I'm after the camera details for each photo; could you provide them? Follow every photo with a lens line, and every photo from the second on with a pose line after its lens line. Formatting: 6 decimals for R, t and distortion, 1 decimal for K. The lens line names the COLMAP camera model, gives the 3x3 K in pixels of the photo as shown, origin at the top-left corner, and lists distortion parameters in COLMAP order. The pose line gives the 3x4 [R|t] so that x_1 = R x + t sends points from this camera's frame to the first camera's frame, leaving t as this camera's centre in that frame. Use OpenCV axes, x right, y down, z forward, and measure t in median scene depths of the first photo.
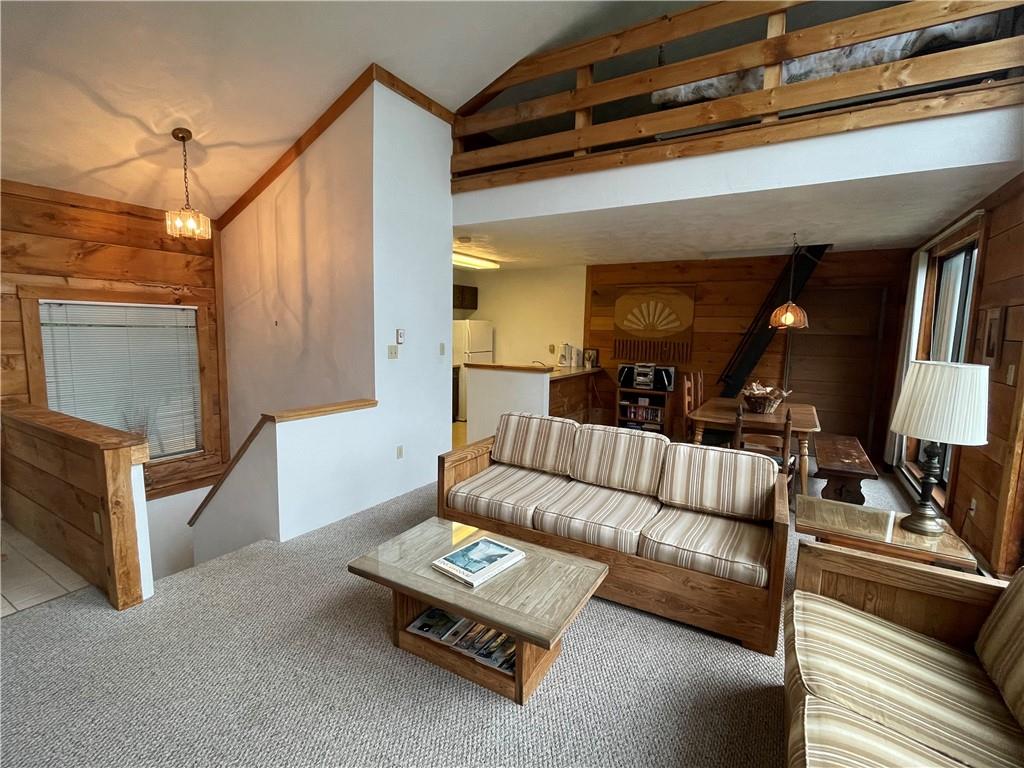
lens RADIAL K [[471.6, 0, 517.4], [0, 471.6, 382.9], [0, 0, 1]] dist [-0.008527, 0.000685]
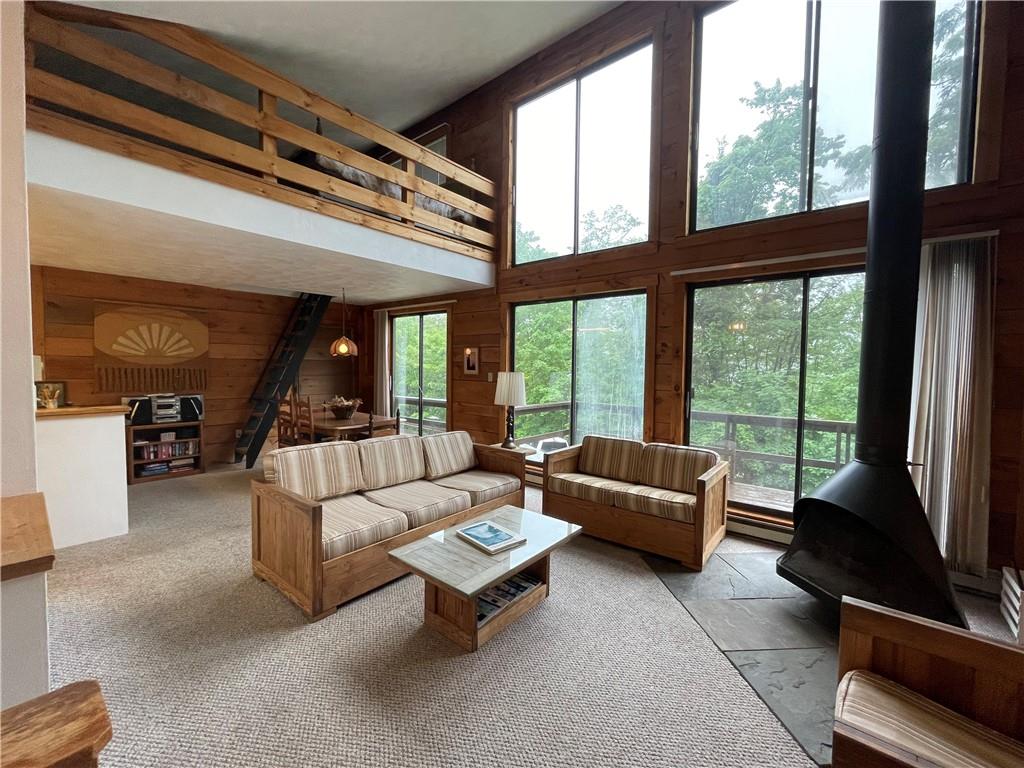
lens RADIAL K [[416.6, 0, 503.8], [0, 416.6, 382.0], [0, 0, 1]] dist [-0.001706, -0.000571]
pose [[0.175173, -0.056545, 0.982913, -0.382660], [0.102961, 0.993927, 0.038829, -0.027927], [-0.979139, 0.094400, 0.179931, 0.234059]]
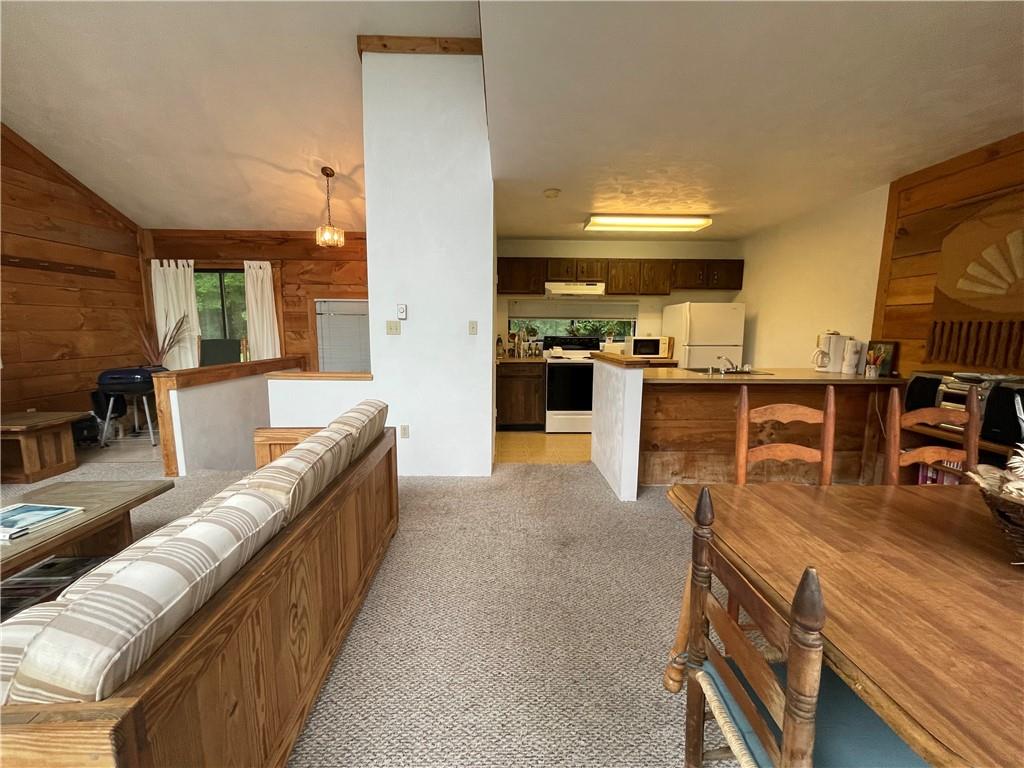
lens RADIAL K [[416.6, 0, 510.7], [0, 416.6, 382.7], [0, 0, 1]] dist [-0.001706, -0.000571]
pose [[0.531547, 0.093740, -0.841826, 0.365391], [-0.095596, 0.994146, 0.050341, -0.011561], [0.841617, 0.053717, 0.537397, 0.447158]]
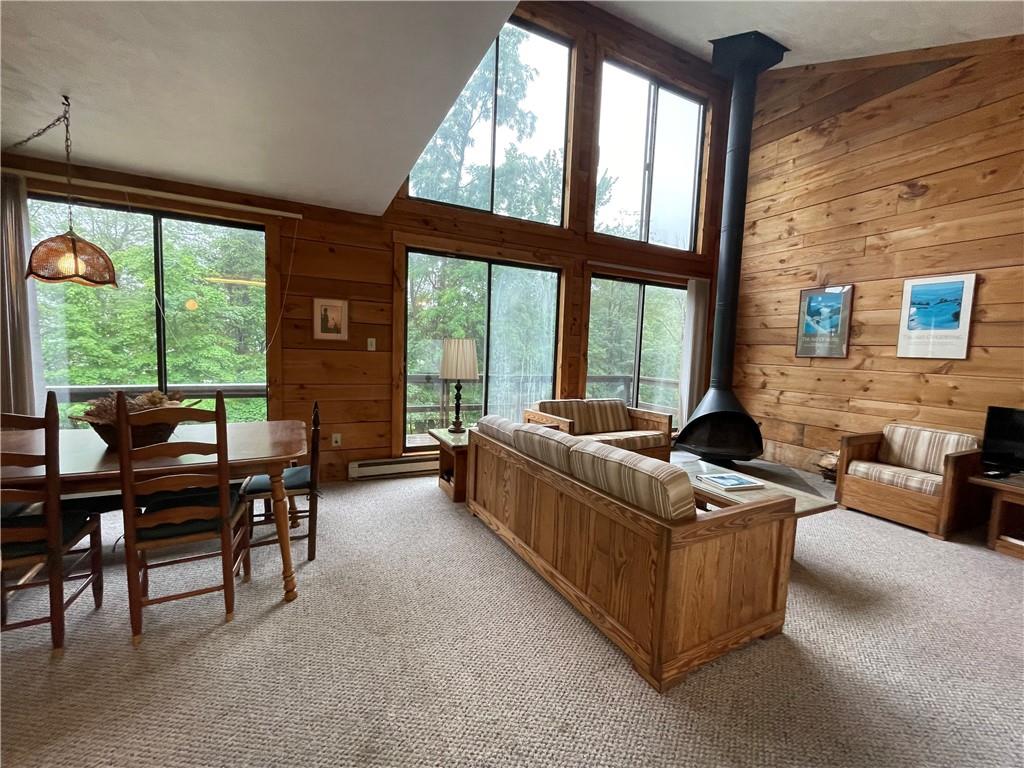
lens RADIAL K [[416.6, 0, 509.8], [0, 416.6, 380.1], [0, 0, 1]] dist [-0.001706, -0.000571]
pose [[-0.838258, -0.093992, 0.537111, -0.056840], [0.010518, 0.982061, 0.188272, -0.067046], [-0.545172, 0.163470, -0.822232, 0.794751]]
